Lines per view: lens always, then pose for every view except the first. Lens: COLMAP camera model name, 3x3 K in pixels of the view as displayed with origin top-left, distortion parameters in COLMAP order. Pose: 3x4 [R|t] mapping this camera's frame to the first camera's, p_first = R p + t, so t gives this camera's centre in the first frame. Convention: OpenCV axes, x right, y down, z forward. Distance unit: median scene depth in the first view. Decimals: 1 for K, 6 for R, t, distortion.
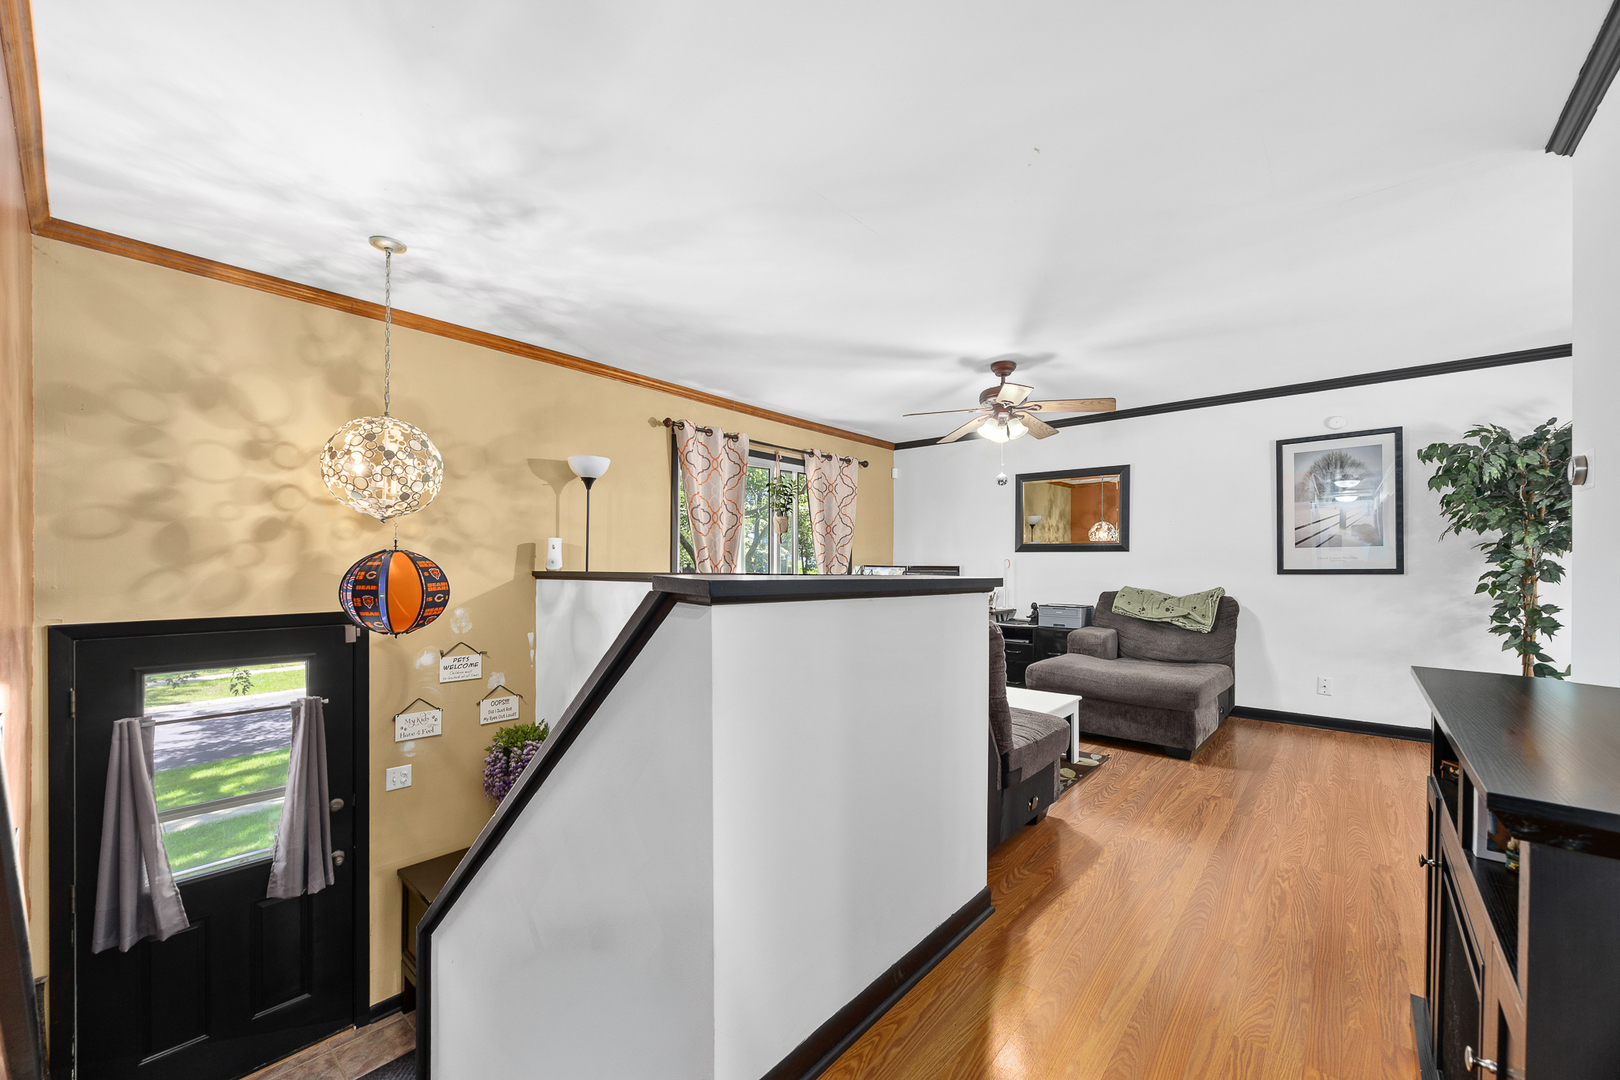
lens RADIAL K [[633.9, 0, 799.8], [0, 633.9, 564.9], [0, 0, 1]] dist [0.000020, -0.000003]
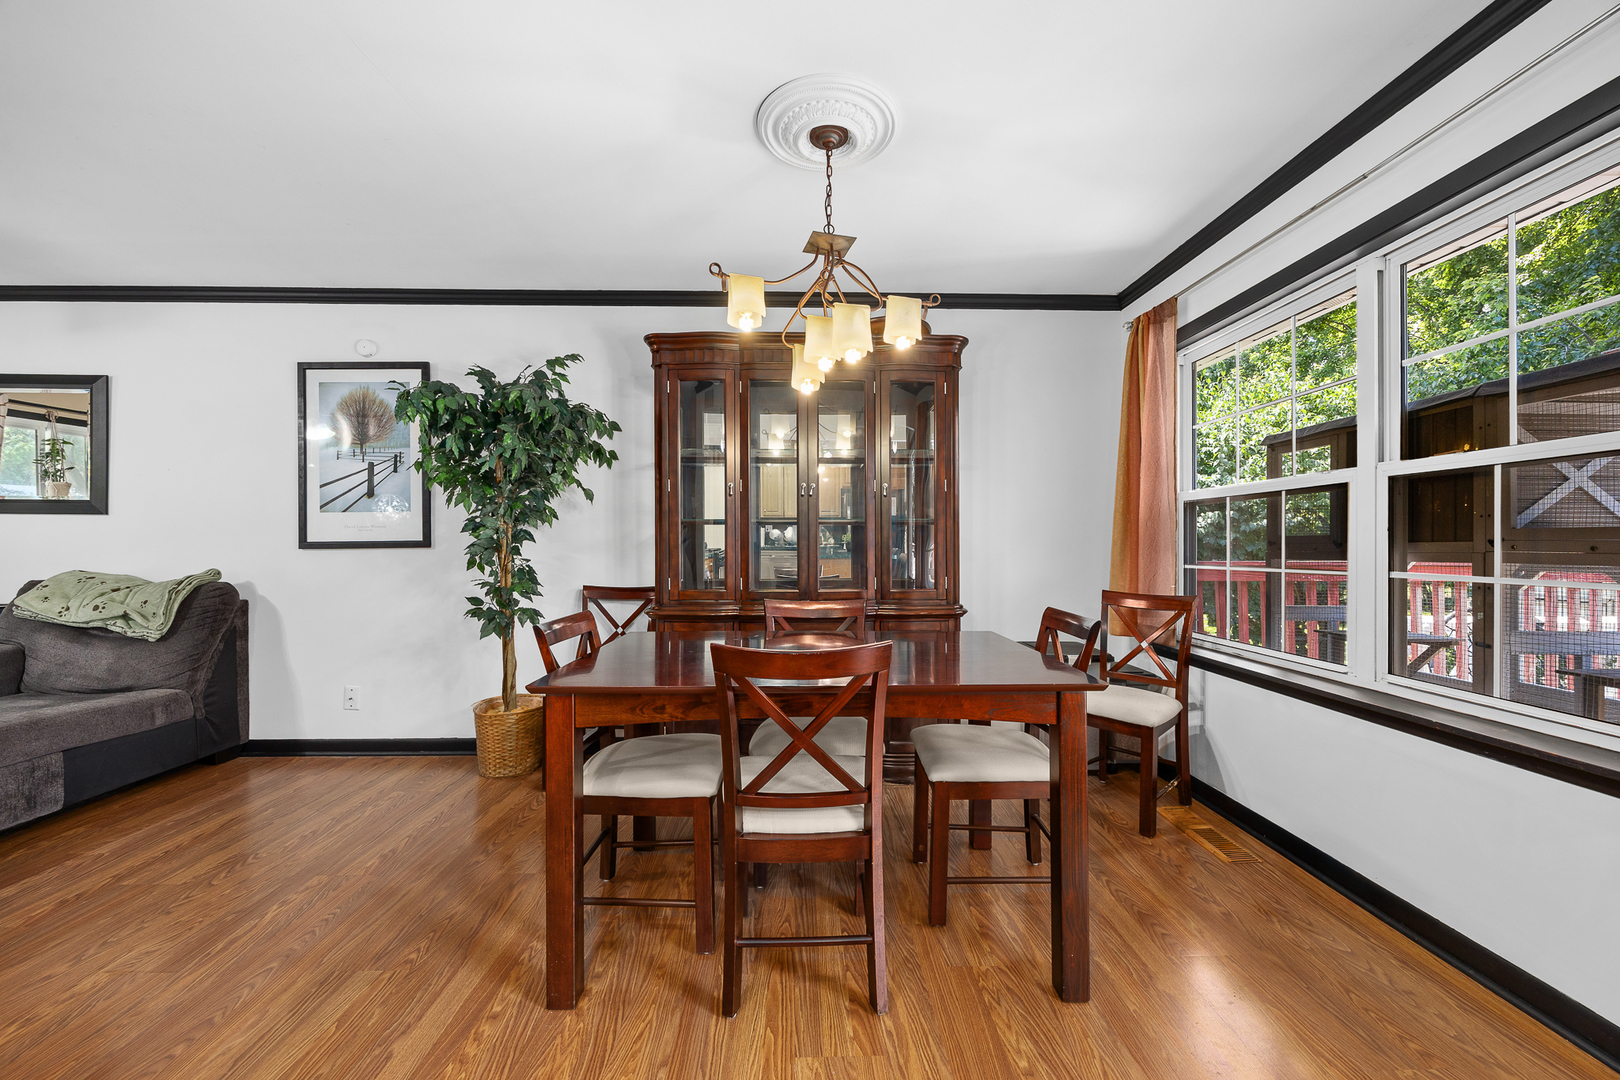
lens RADIAL K [[622.7, 0, 806.9], [0, 622.7, 547.5], [0, 0, 1]] dist [0.000193, -0.000005]
pose [[0.737793, -0.004845, 0.675010, 0.722998], [0.001581, 0.999984, 0.005449, 0.010500], [-0.675025, -0.002953, 0.737789, 0.094695]]
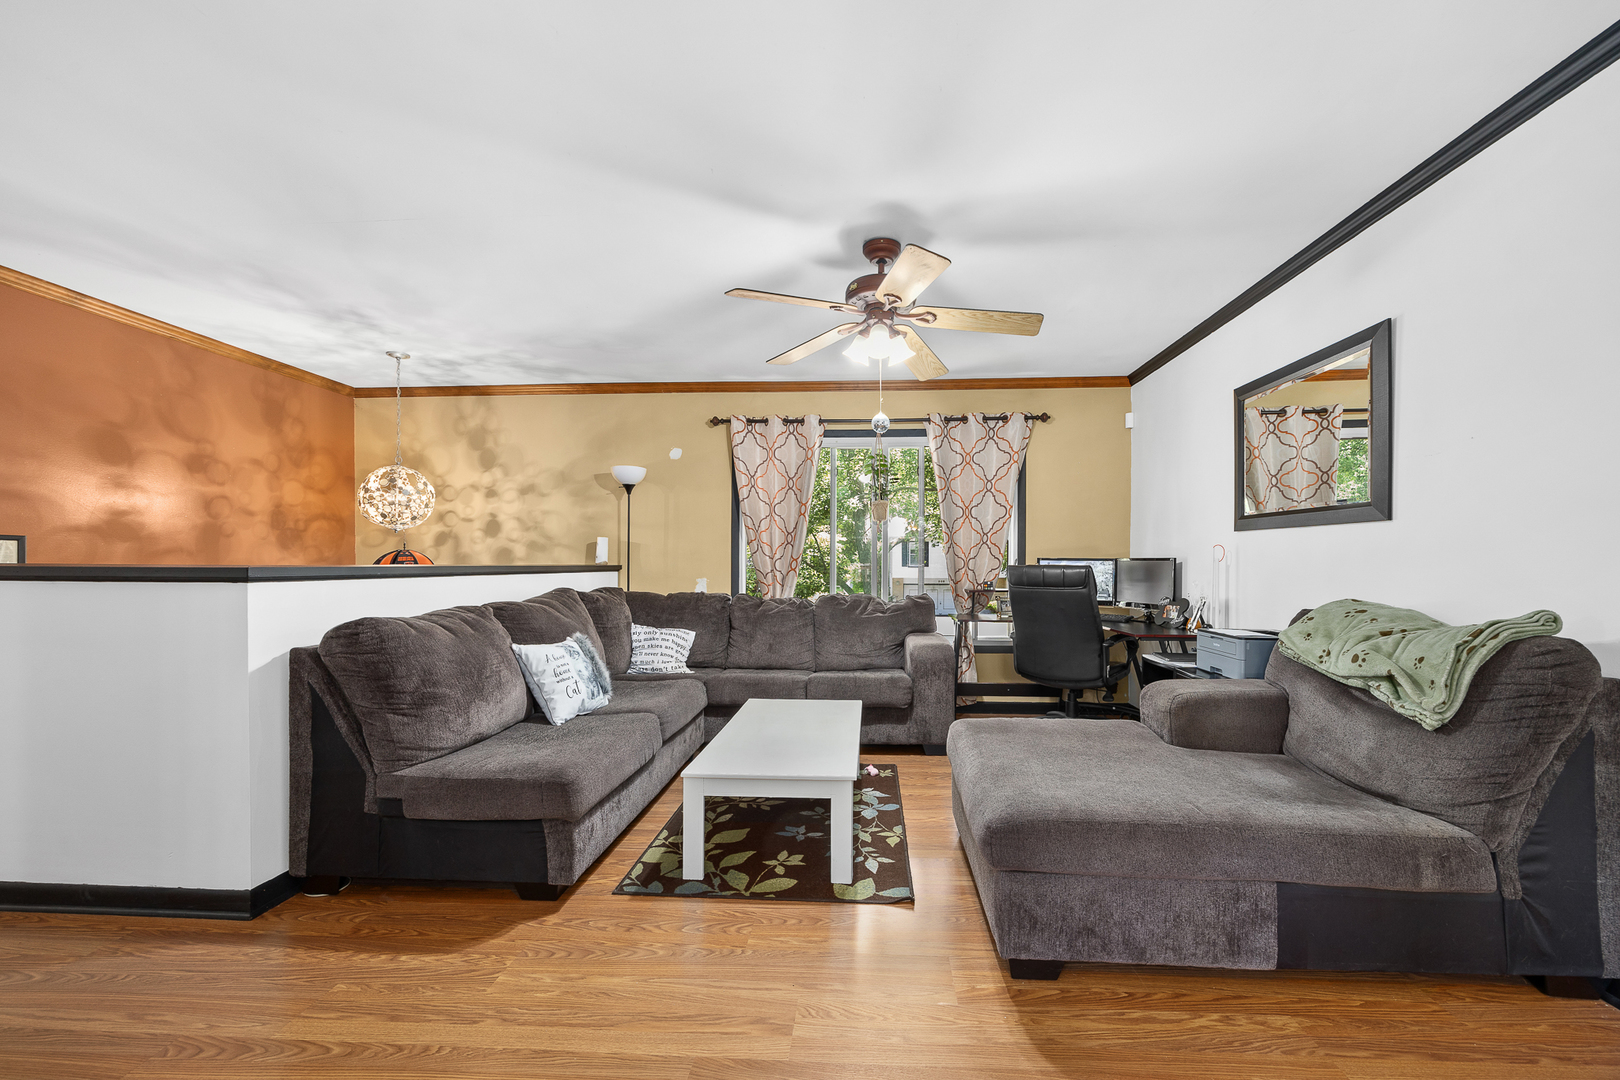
lens RADIAL K [[643.3, 0, 835.7], [0, 643.3, 563.2], [0, 0, 1]] dist [-0.001017, 0.000035]
pose [[0.617202, -0.003202, -0.786799, 0.742534], [0.003373, 0.999993, -0.001423, 0.009146], [0.786798, -0.001775, 0.617208, 0.509142]]
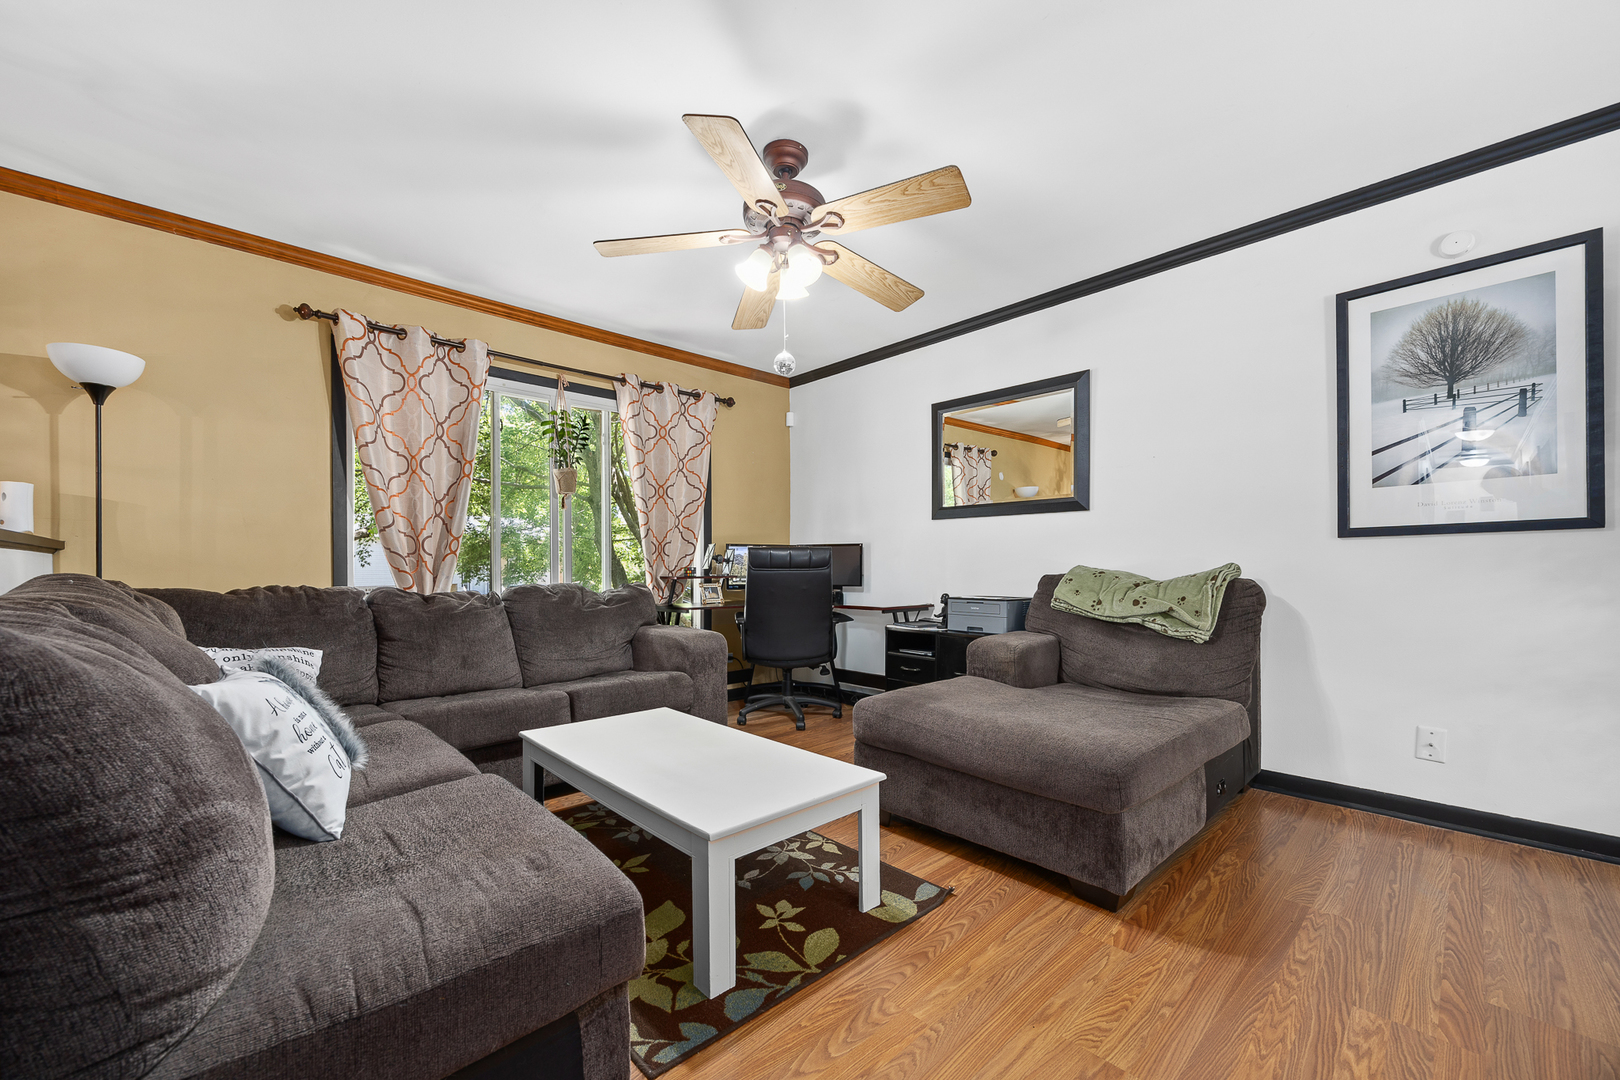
lens RADIAL K [[633.8, 0, 799.0], [0, 633.8, 573.8], [0, 0, 1]] dist [-0.001628, 0.000072]
pose [[0.994634, -0.007278, -0.103196, 0.353658], [0.008406, 0.999909, 0.010506, 0.037740], [0.103110, -0.011317, 0.994606, 0.415610]]
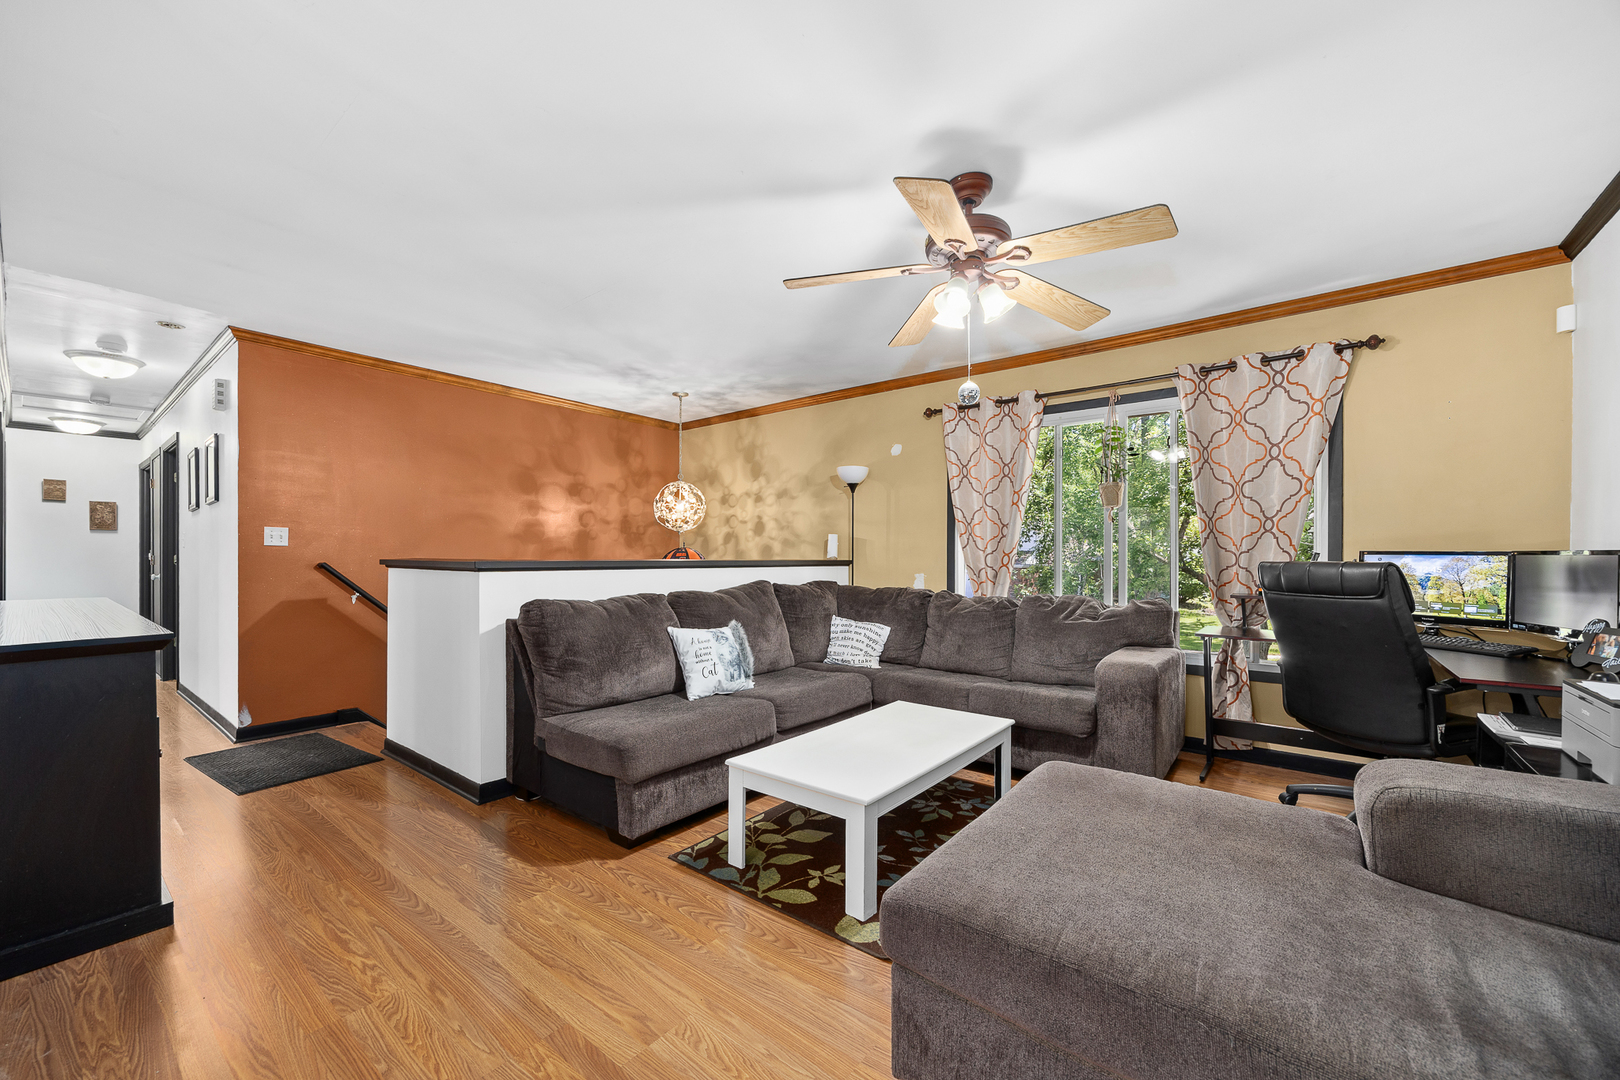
lens RADIAL K [[629.7, 0, 805.8], [0, 629.7, 556.7], [0, 0, 1]] dist [-0.001453, 0.000039]
pose [[0.045215, -0.004544, -0.998967, 0.786957], [0.001231, 0.999989, -0.004493, 0.008642], [0.998977, -0.001027, 0.045220, 0.763615]]
